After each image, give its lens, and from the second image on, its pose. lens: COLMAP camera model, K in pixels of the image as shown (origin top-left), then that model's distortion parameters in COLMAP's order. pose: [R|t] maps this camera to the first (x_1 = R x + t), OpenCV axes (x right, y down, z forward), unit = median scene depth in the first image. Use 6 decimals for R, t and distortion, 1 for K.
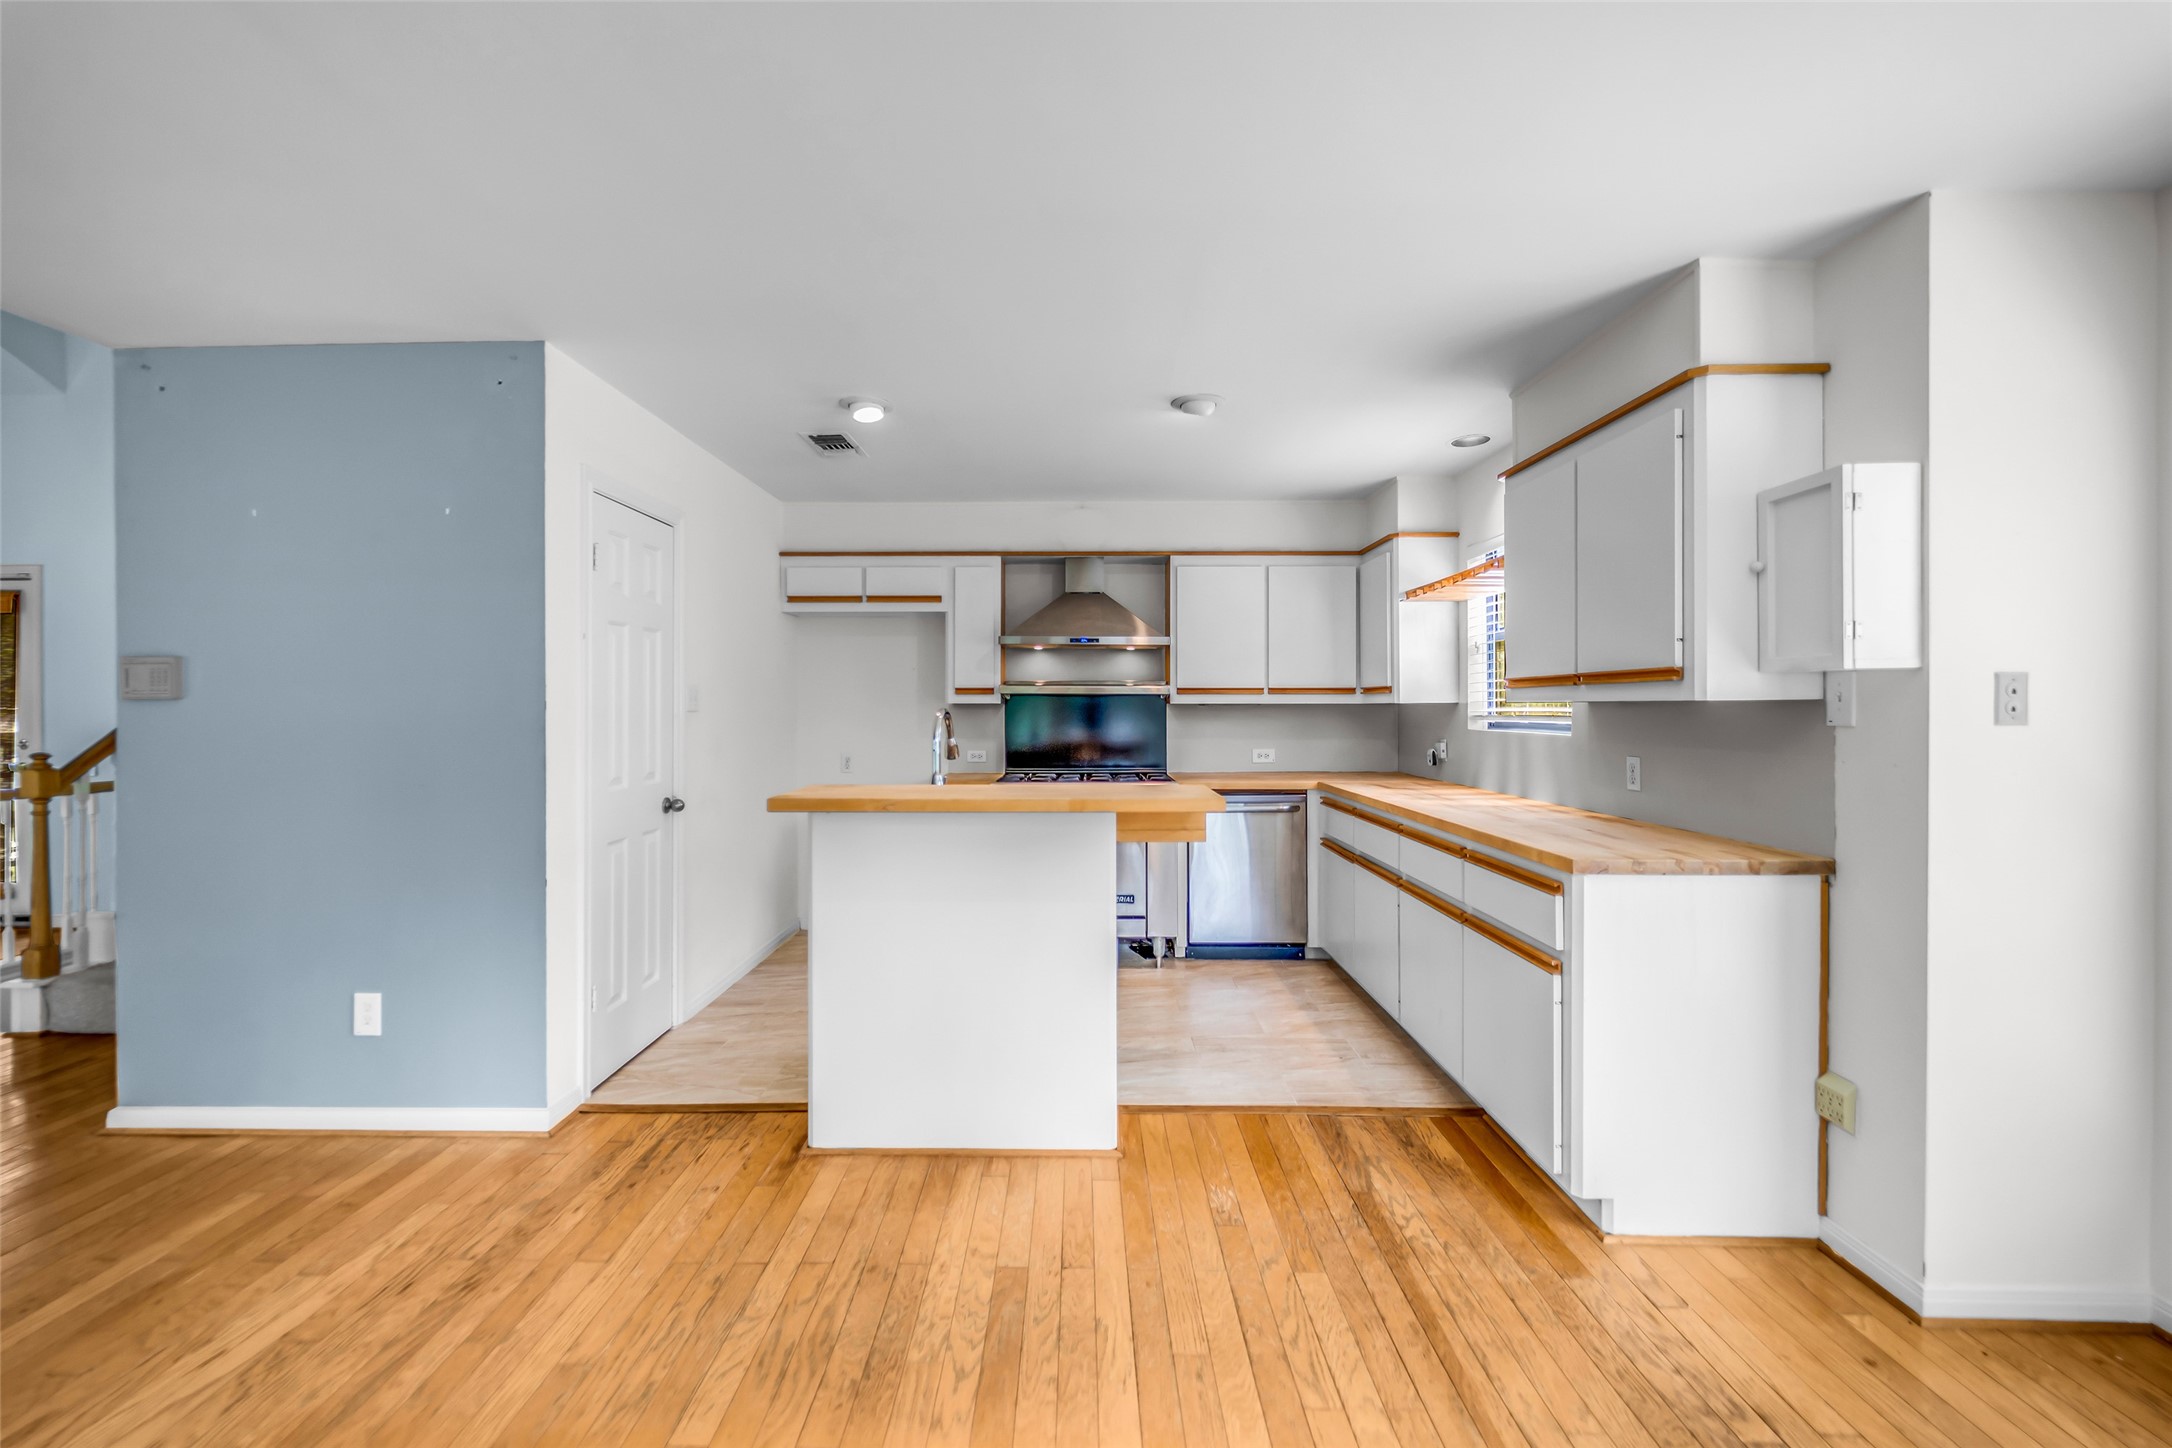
lens RADIAL K [[885.6, 0, 1067.4], [0, 885.6, 710.0], [0, 0, 1]] dist [-0.001047, -0.000350]
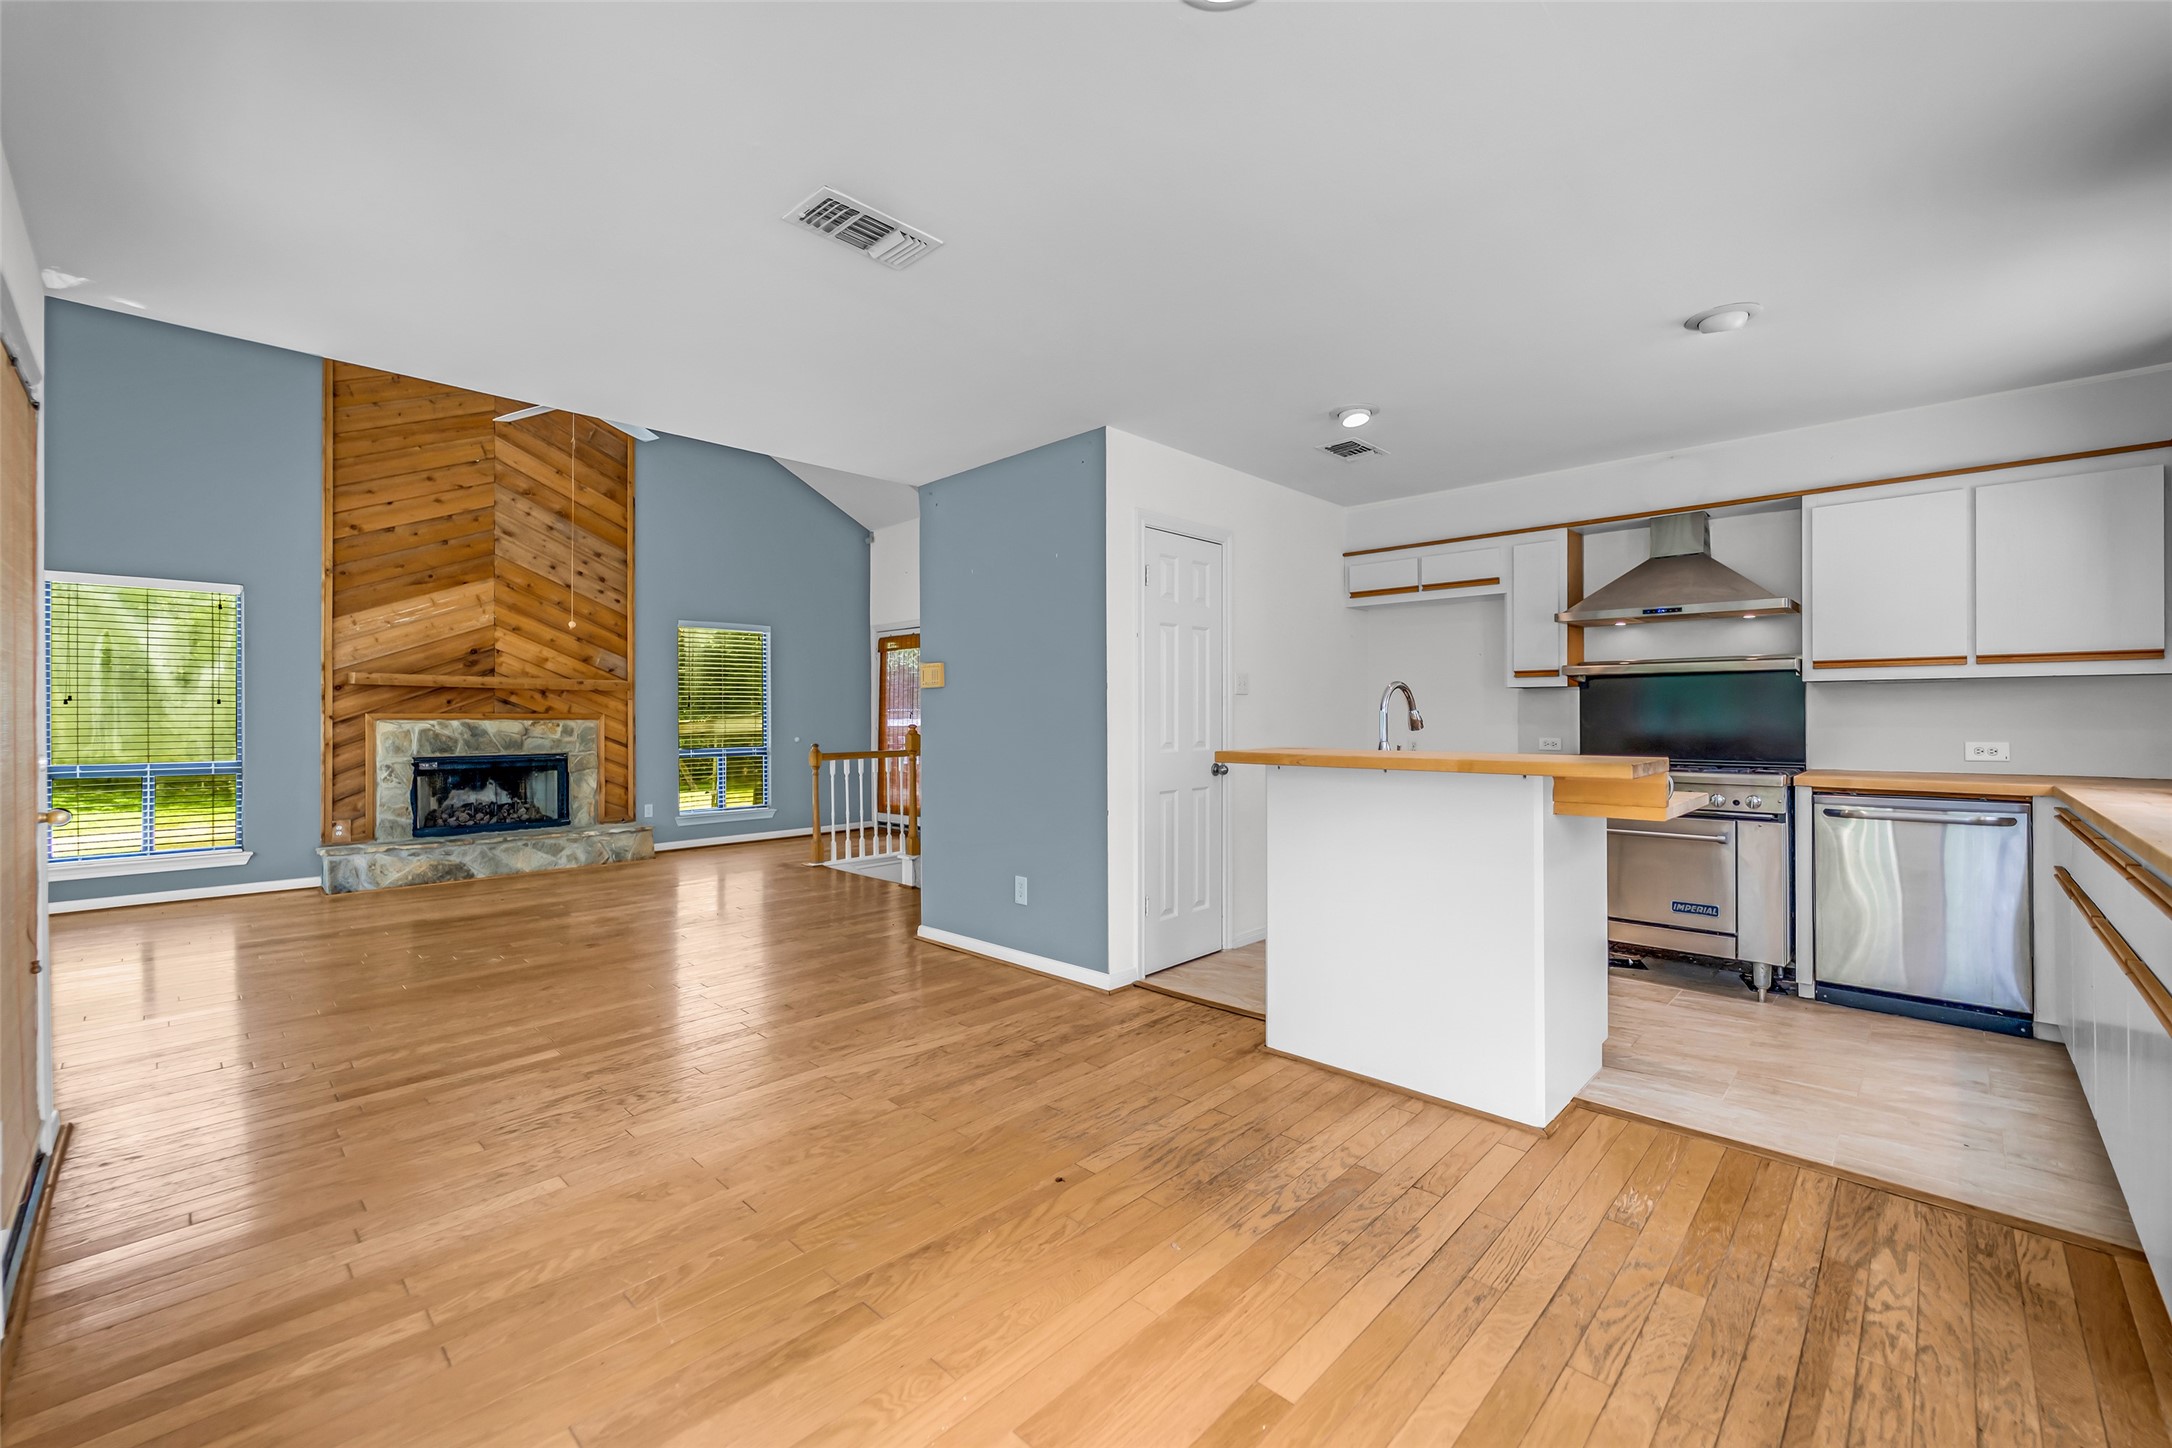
lens RADIAL K [[884.8, 0, 1074.9], [0, 884.8, 716.1], [0, 0, 1]] dist [0.002012, -0.003659]
pose [[0.727090, -0.001219, -0.686541, 0.349180], [0.000701, 0.999999, -0.001034, 0.046267], [0.686542, 0.000270, 0.727090, -0.054235]]
